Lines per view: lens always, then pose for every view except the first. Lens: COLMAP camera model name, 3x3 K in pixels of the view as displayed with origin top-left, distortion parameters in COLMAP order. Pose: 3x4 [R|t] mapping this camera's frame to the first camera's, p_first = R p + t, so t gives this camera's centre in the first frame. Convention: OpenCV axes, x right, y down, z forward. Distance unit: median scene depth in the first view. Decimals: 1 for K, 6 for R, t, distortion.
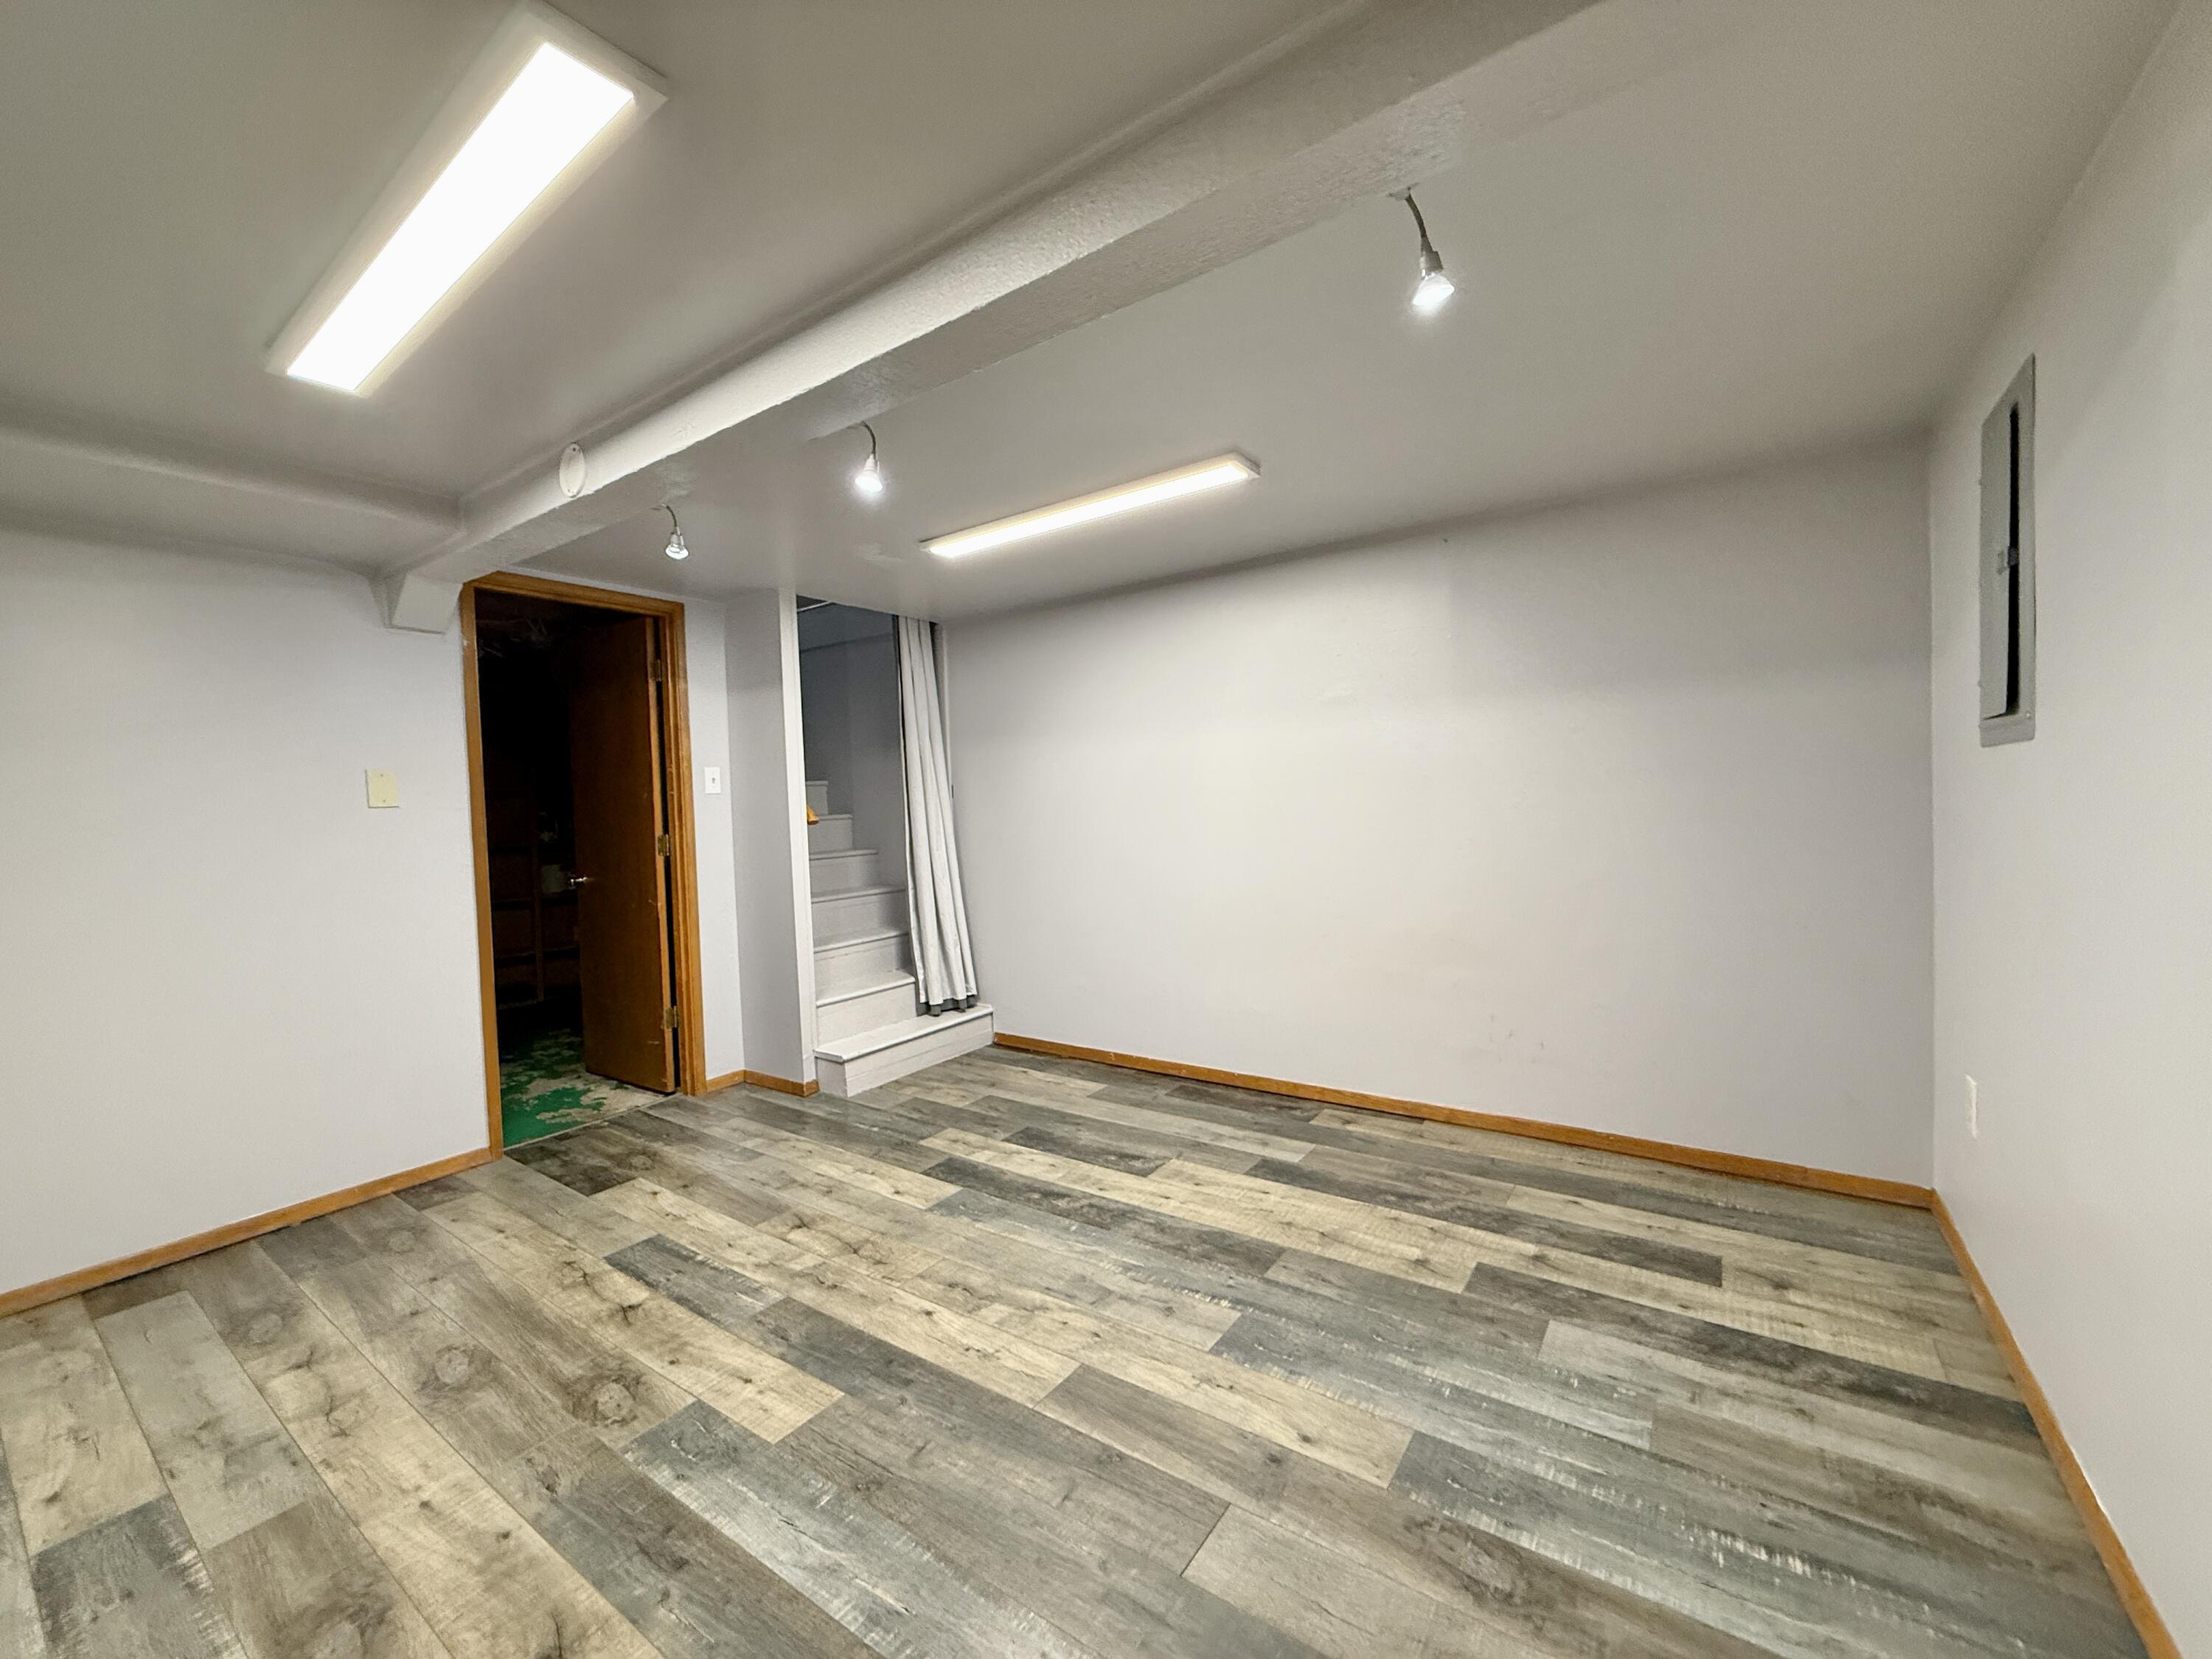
lens RADIAL K [[879.4, 0, 1102.4], [0, 879.4, 825.4], [0, 0, 1]] dist [-0.001620, -0.000085]
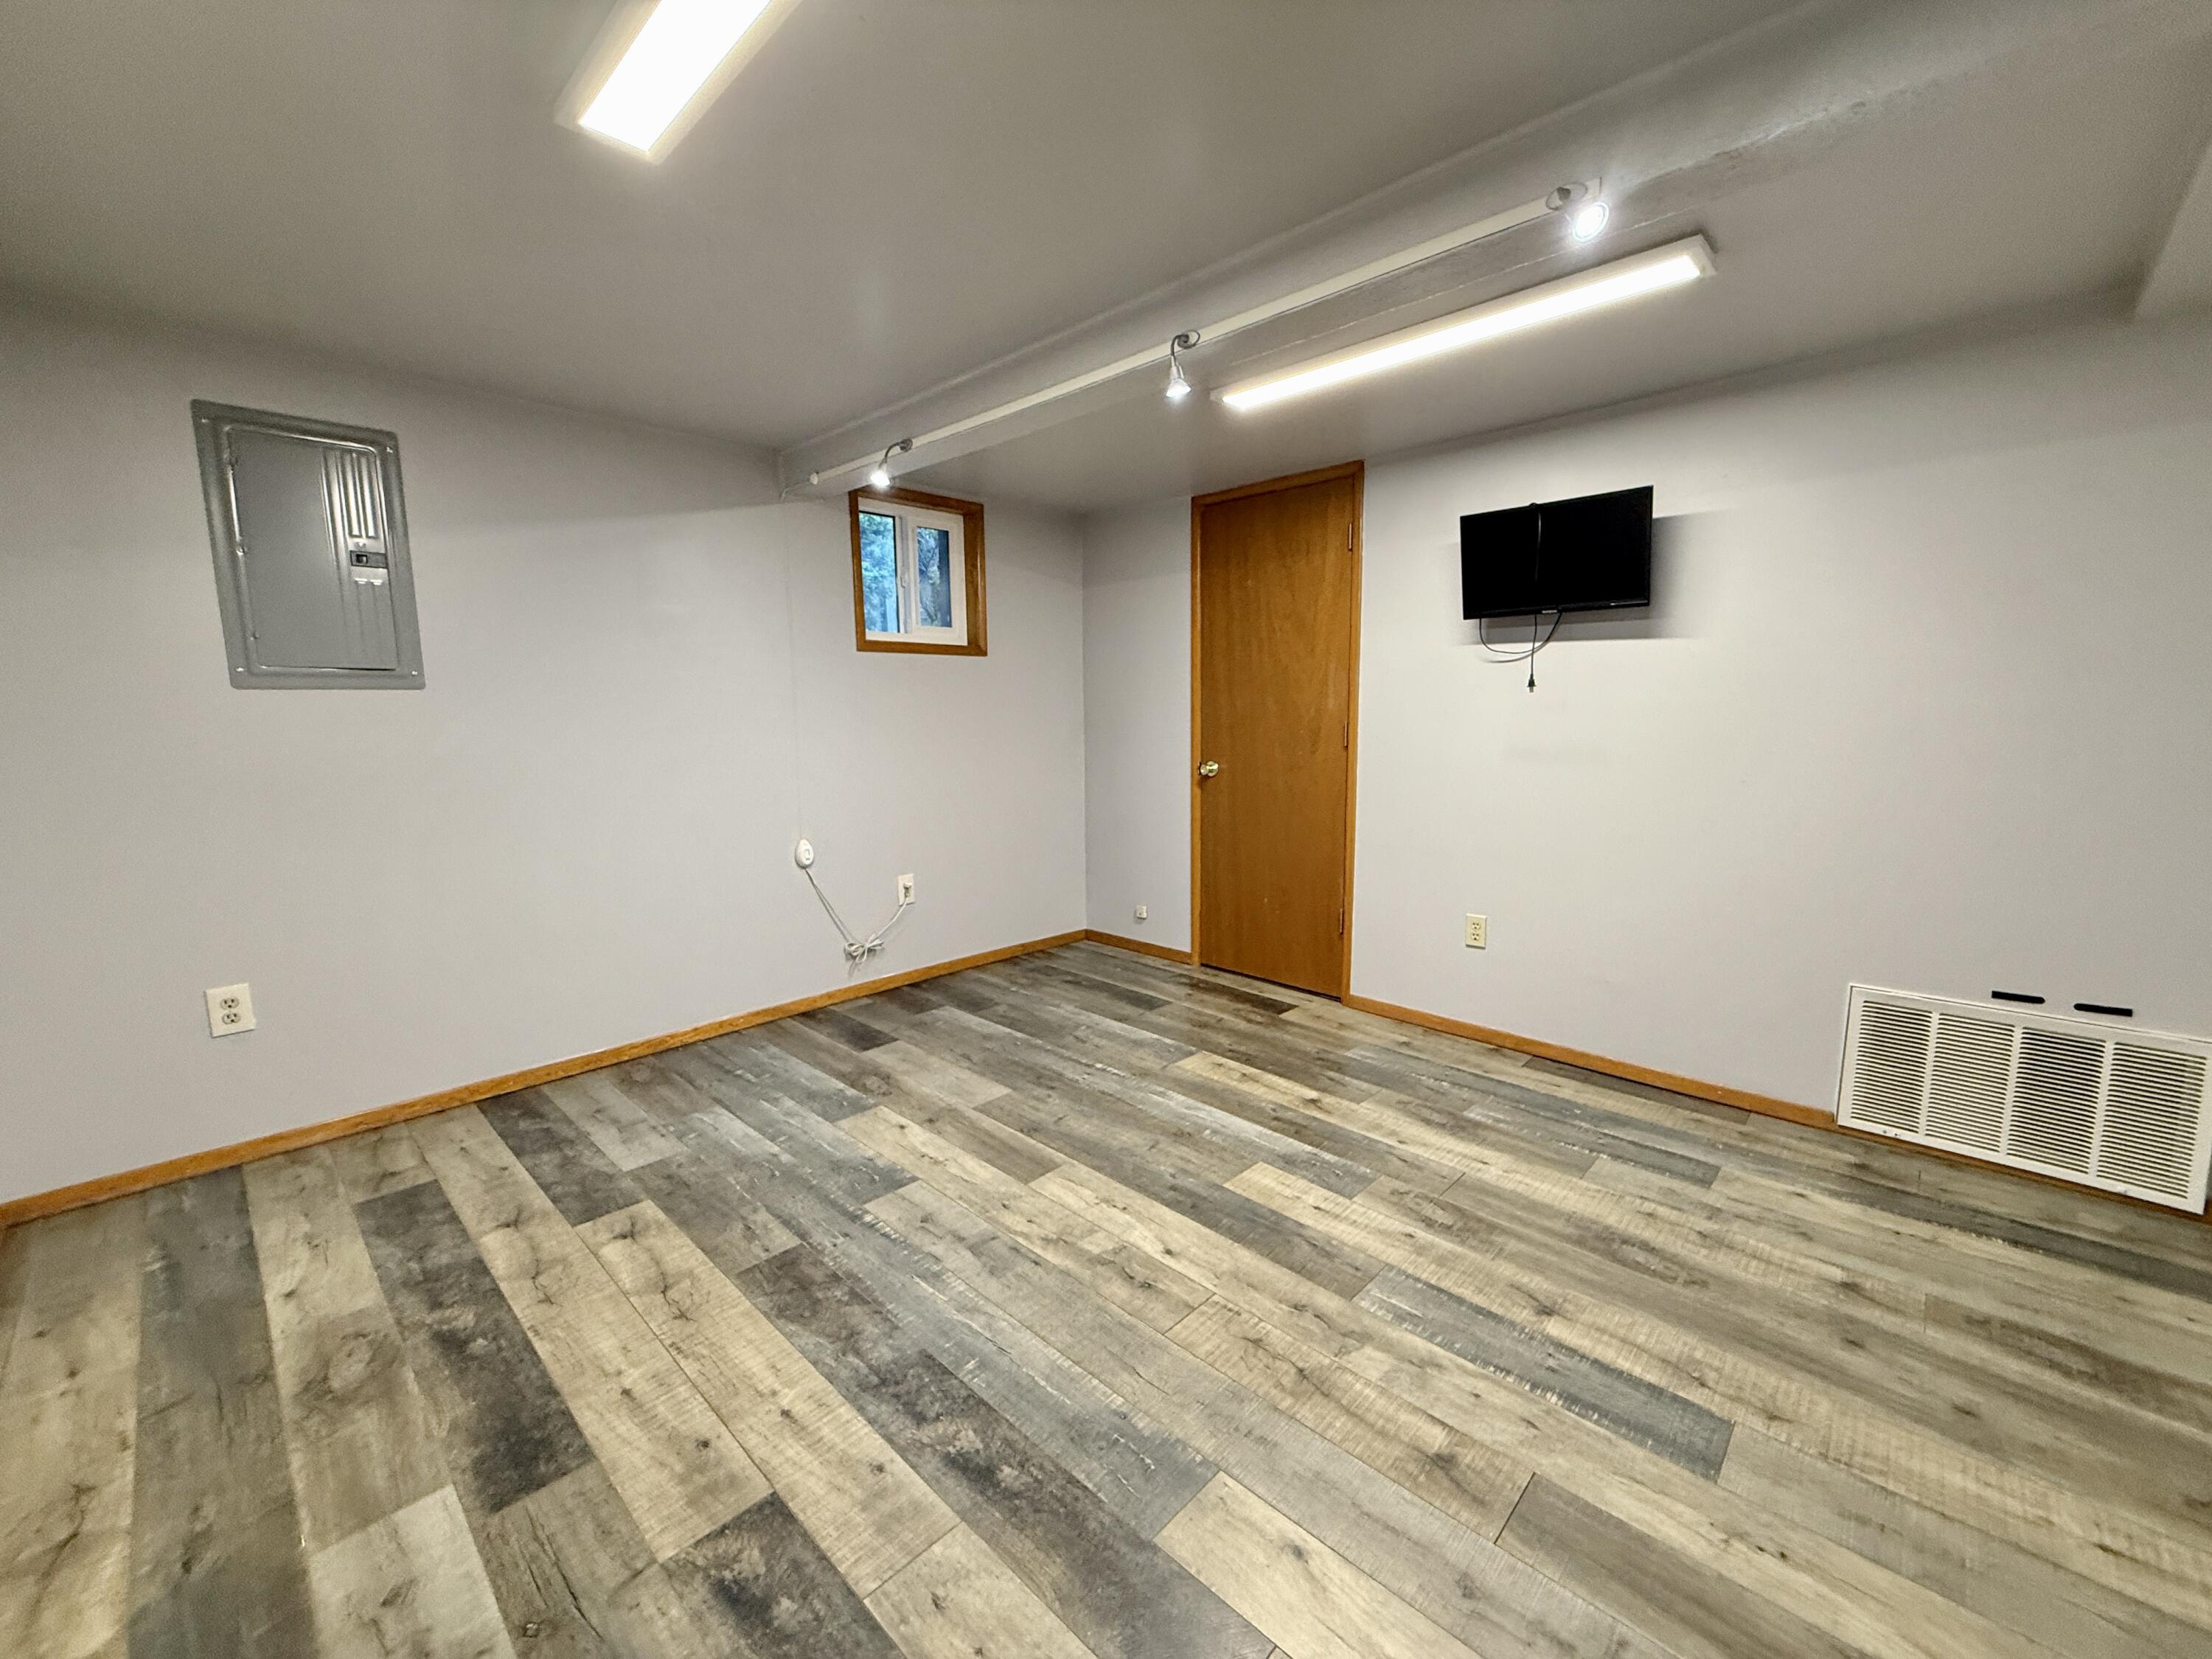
lens RADIAL K [[916.5, 0, 1115.6], [0, 916.5, 828.6], [0, 0, 1]] dist [-0.000046, 0.000049]
pose [[-0.990671, 0.025091, 0.133947, -0.282471], [0.045297, 0.987647, 0.150004, -0.032362], [-0.128528, 0.154672, -0.979570, 1.881309]]
